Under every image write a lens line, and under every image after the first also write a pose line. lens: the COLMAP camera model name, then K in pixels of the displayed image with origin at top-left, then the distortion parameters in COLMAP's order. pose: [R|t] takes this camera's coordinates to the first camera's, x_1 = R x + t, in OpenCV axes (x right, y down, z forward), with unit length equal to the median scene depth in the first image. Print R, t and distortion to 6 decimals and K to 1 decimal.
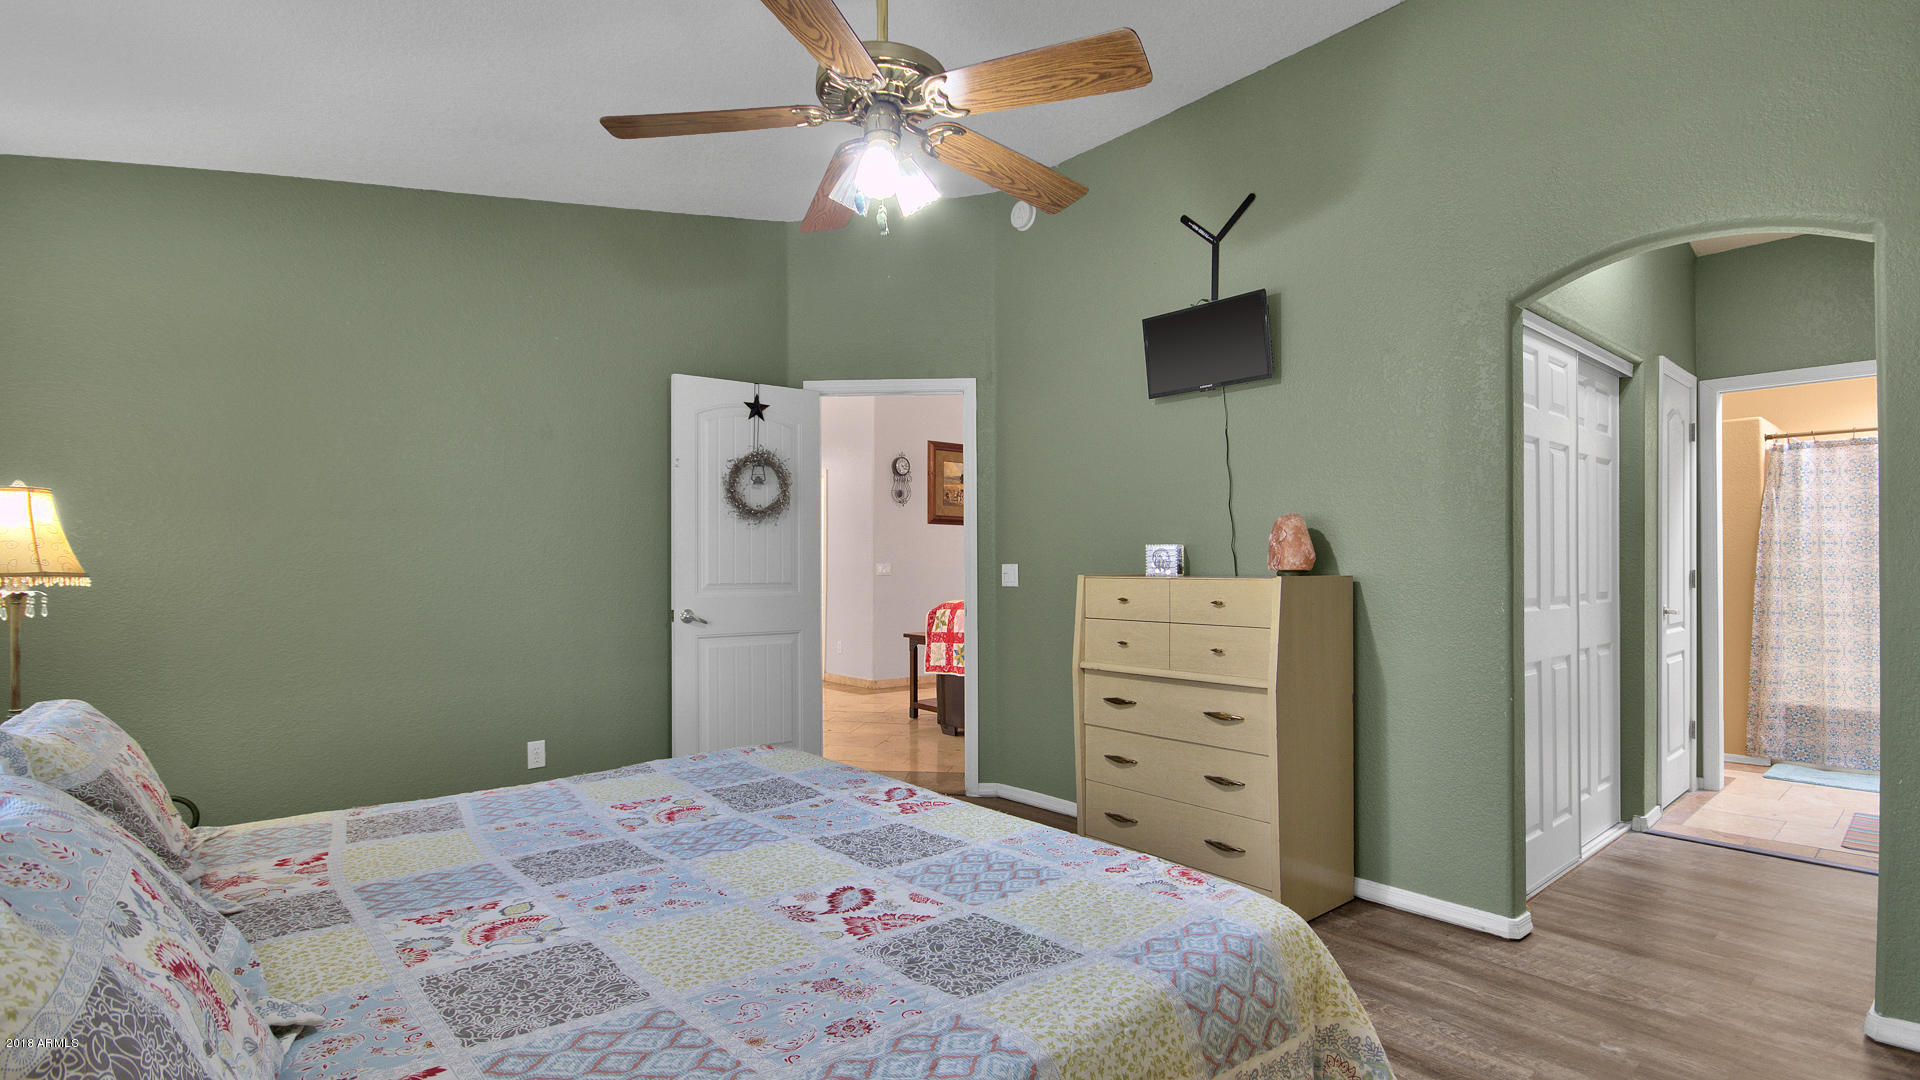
lens RADIAL K [[885.6, 0, 960.6], [0, 885.6, 552.8], [0, 0, 1]] dist [-0.000367, -0.005650]
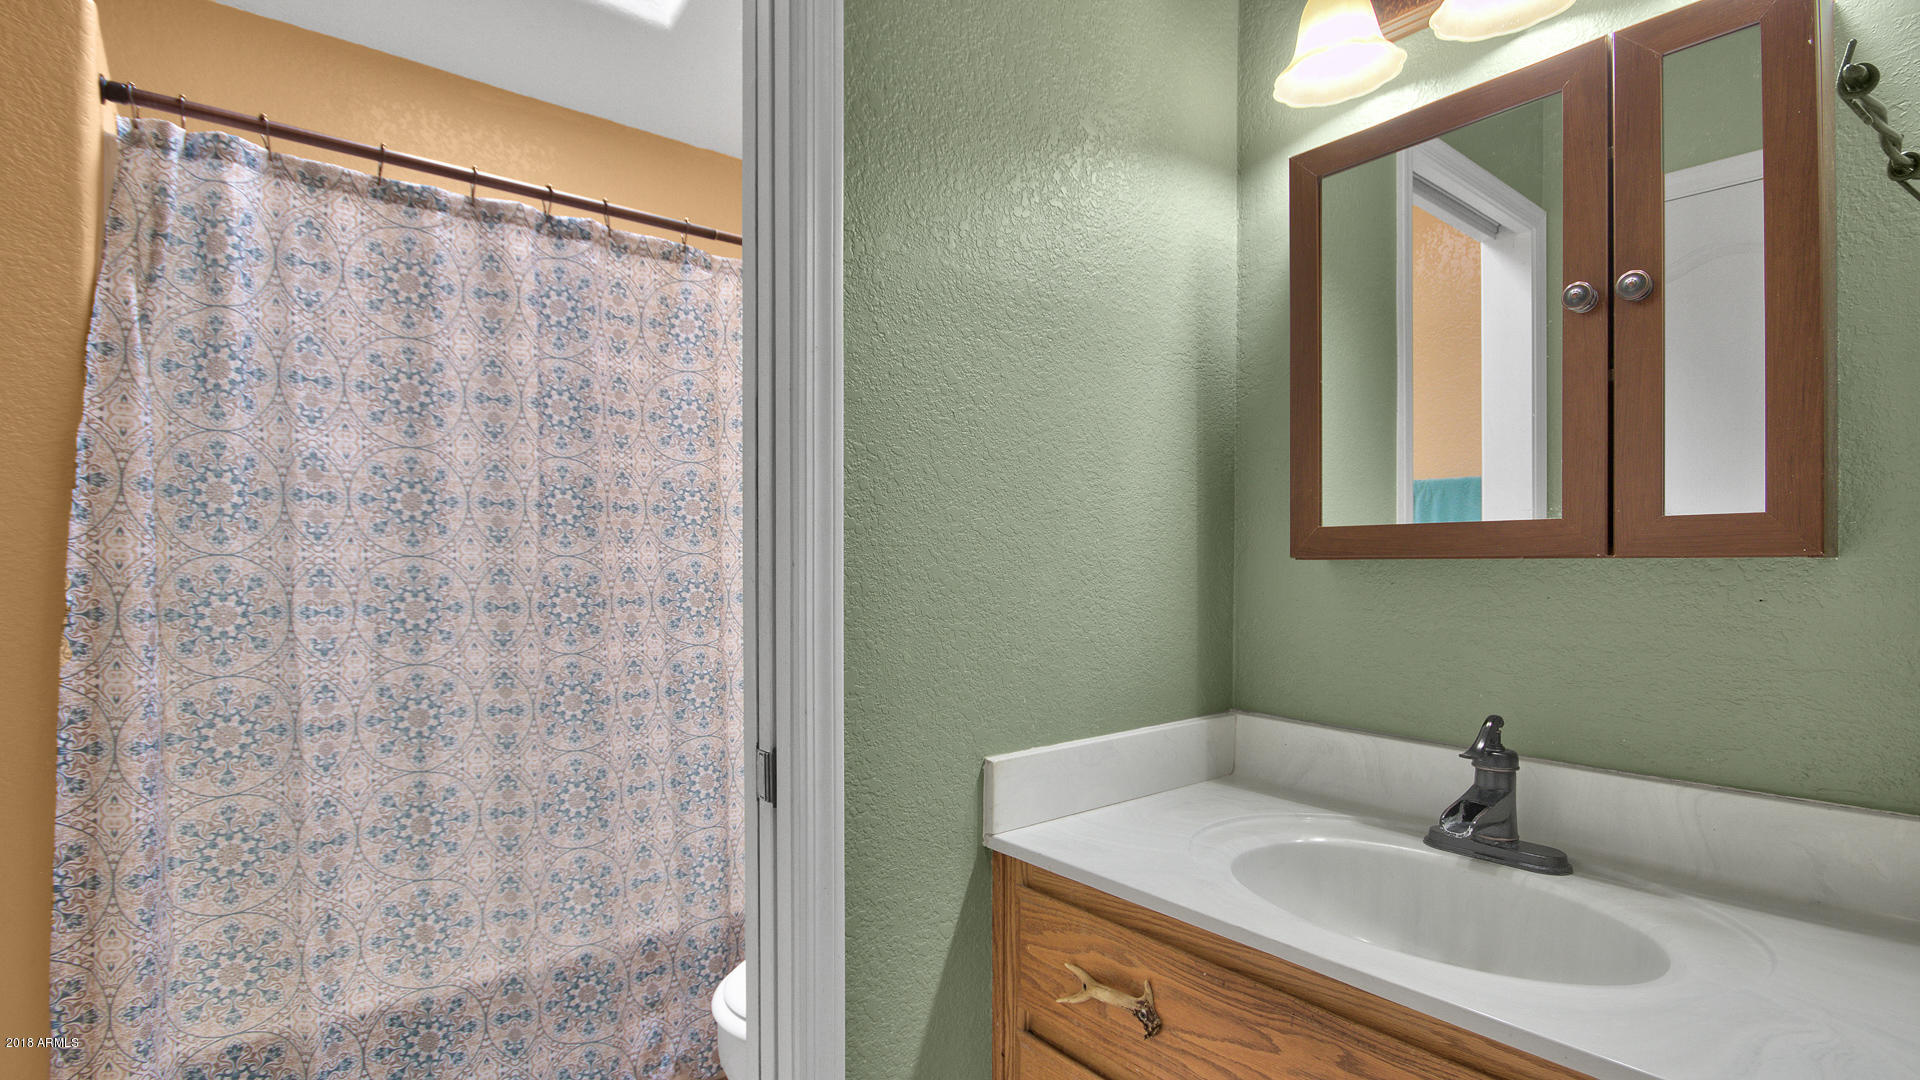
lens RADIAL K [[885.6, 0, 952.7], [0, 885.6, 577.0], [0, 0, 1]] dist [-0.000367, -0.005650]
pose [[0.011292, -0.013876, 0.999840, 0.668718], [-0.010343, 0.999849, 0.013993, 0.010609], [-0.999883, -0.010499, 0.011147, 0.760627]]
